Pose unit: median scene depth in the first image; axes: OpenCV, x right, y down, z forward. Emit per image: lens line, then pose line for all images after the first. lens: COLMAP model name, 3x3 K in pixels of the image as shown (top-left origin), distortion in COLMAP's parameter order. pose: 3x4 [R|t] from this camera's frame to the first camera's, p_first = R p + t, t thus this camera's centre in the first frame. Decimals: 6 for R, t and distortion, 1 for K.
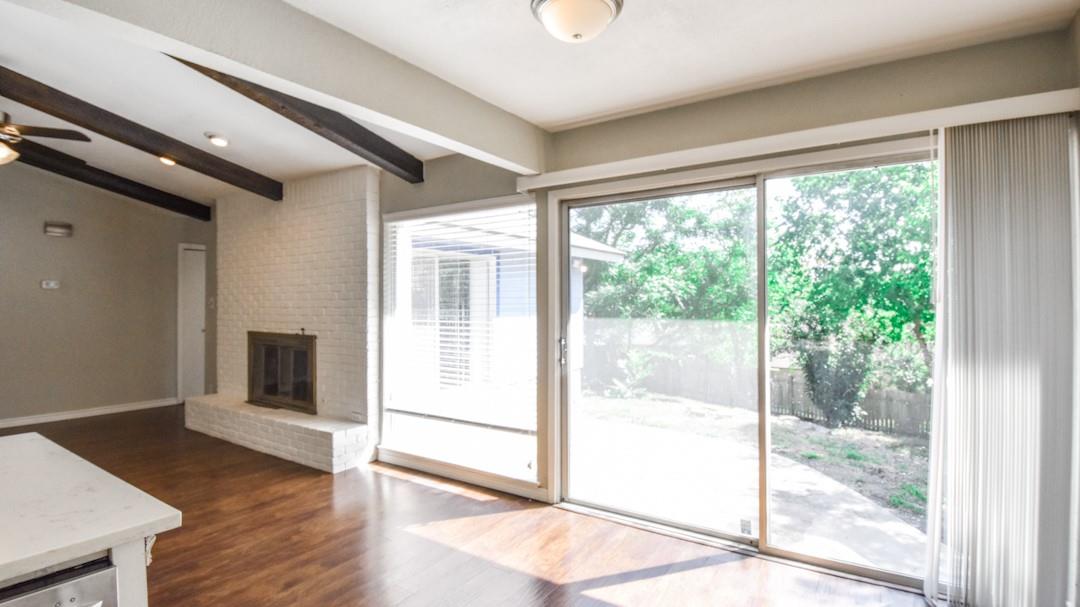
lens RADIAL K [[545.3, 0, 537.3], [0, 545.3, 294.0], [0, 0, 1]] dist [-0.025190, -0.002135]
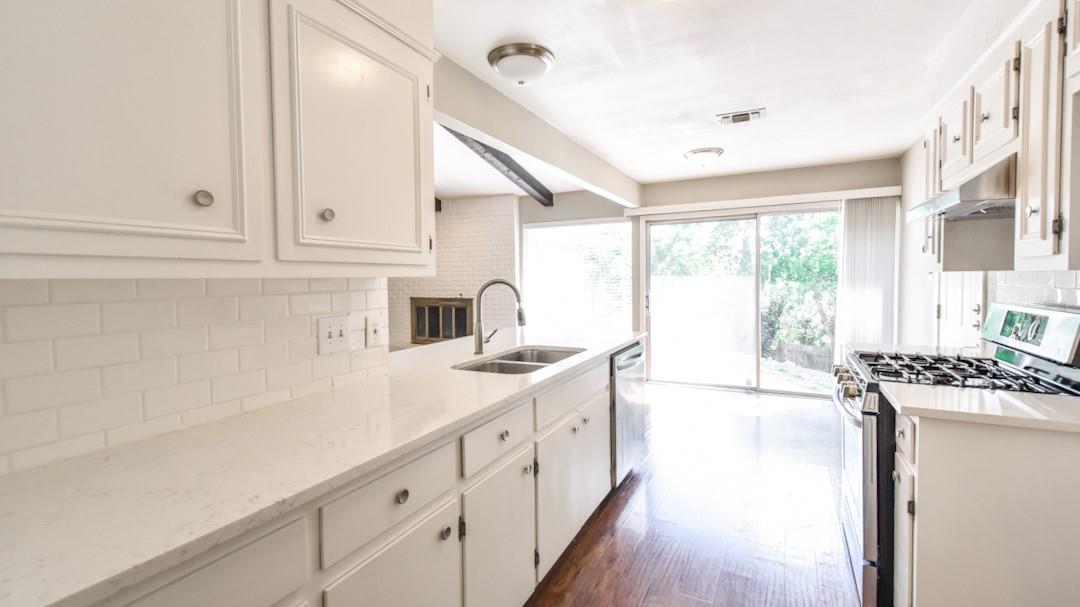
lens RADIAL K [[490.0, 0, 539.6], [0, 490.0, 298.3], [0, 0, 1]] dist [0.010022, -0.003511]
pose [[0.993954, -0.012579, 0.109077, -0.493144], [0.006694, 0.998510, 0.054154, -0.000756], [-0.109596, -0.053096, 0.992557, -0.617138]]
